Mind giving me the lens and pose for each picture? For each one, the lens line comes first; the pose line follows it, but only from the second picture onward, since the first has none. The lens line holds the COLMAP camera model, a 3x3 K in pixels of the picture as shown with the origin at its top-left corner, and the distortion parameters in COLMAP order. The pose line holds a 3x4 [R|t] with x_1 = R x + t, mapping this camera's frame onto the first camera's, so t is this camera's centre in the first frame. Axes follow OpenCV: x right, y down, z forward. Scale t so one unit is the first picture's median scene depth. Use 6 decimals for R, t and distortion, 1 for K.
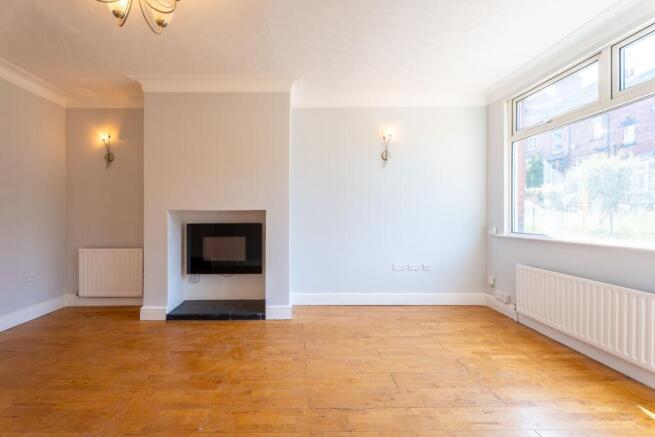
lens RADIAL K [[299.7, 0, 312.2], [0, 299.7, 213.8], [0, 0, 1]] dist [-0.001308, 0.000805]
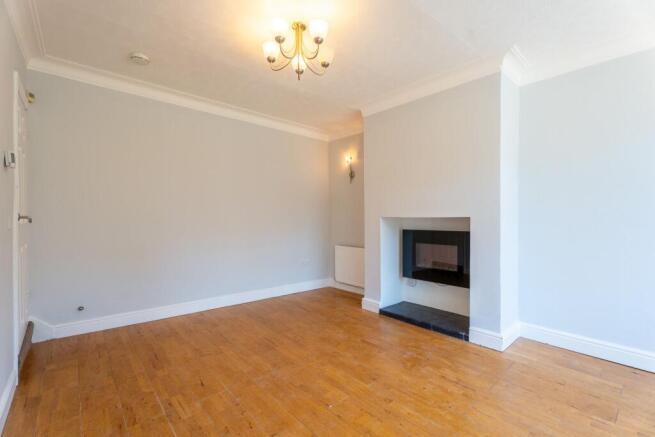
lens RADIAL K [[299.7, 0, 329.4], [0, 299.7, 222.1], [0, 0, 1]] dist [-0.001308, 0.000805]
pose [[0.644914, 0.016471, -0.764077, 0.248977], [-0.007782, 0.999857, 0.014985, -0.007532], [0.764215, -0.003718, 0.644951, 0.124449]]
